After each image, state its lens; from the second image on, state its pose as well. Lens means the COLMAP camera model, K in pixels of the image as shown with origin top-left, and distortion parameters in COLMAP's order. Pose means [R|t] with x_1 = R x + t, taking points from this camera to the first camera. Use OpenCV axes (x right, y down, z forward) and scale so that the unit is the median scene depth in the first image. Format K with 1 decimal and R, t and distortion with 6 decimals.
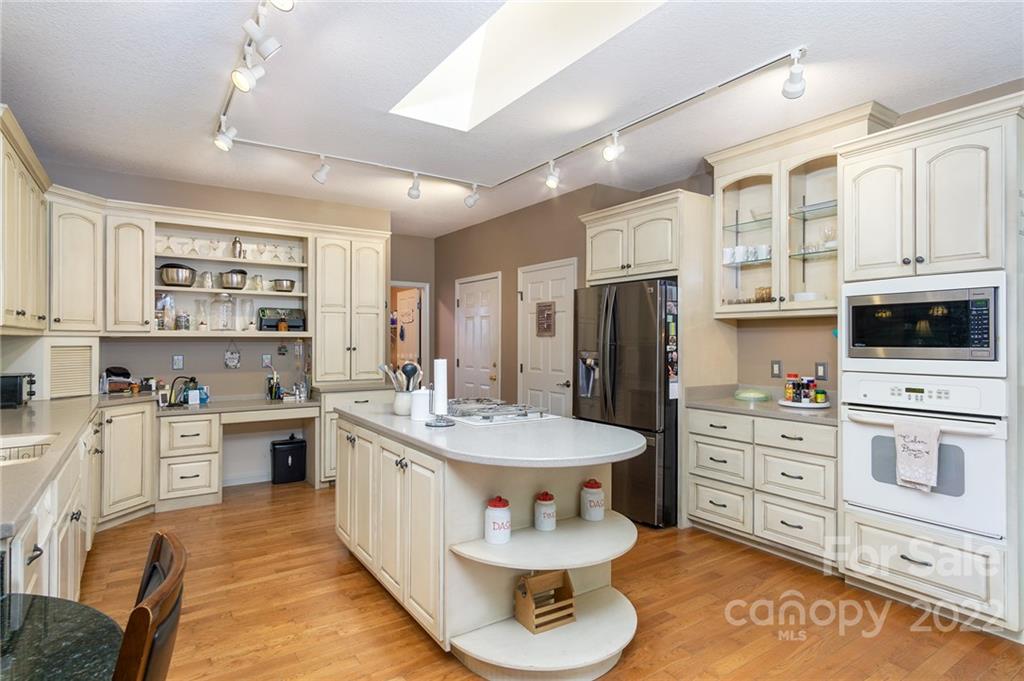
lens RADIAL K [[539.3, 0, 511.4], [0, 539.3, 338.9], [0, 0, 1]] dist [-0.001766, 0.000398]
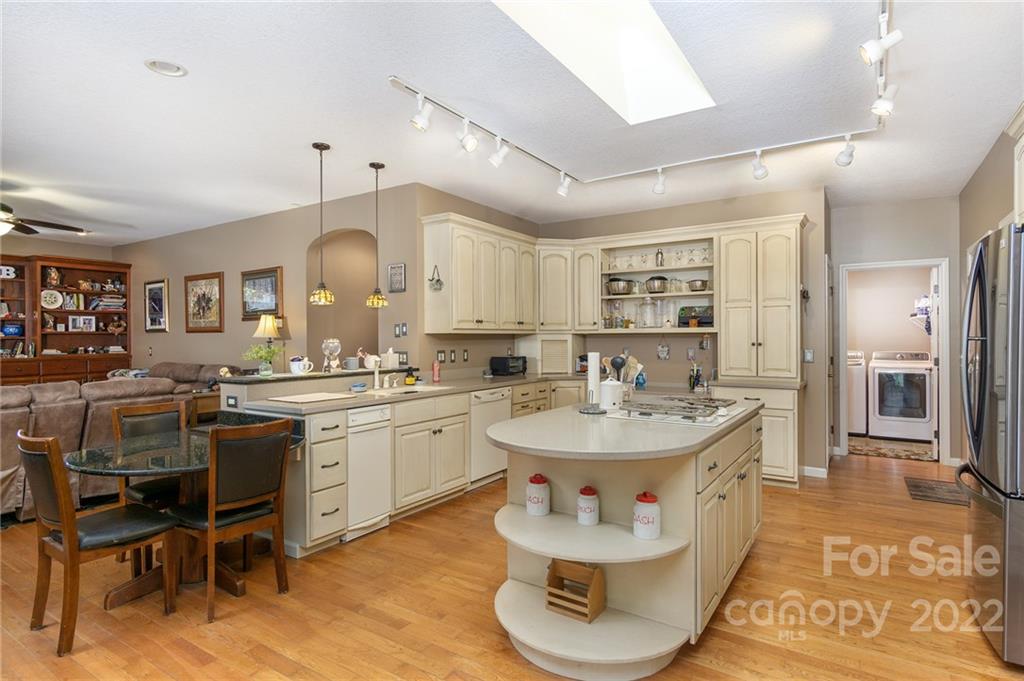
lens RADIAL K [[539.3, 0, 511.4], [0, 539.3, 338.9], [0, 0, 1]] dist [-0.001766, 0.000398]
pose [[0.386751, -0.000536, -0.922184, 0.569160], [0.007432, 0.999969, 0.002536, 0.004827], [0.922154, -0.007834, 0.386743, 0.297649]]
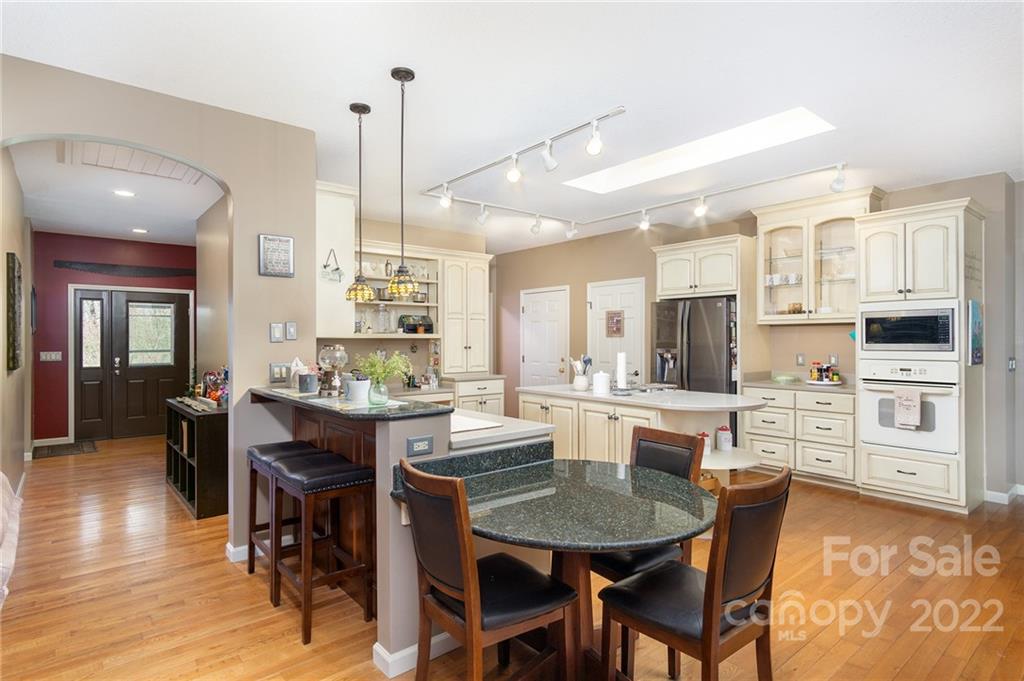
lens RADIAL K [[539.3, 0, 511.4], [0, 539.3, 338.9], [0, 0, 1]] dist [-0.001766, 0.000398]
pose [[0.995197, -0.003468, 0.097836, -0.428451], [0.003351, 0.999993, 0.001357, -0.003722], [-0.097840, -0.001023, 0.995202, -0.366876]]
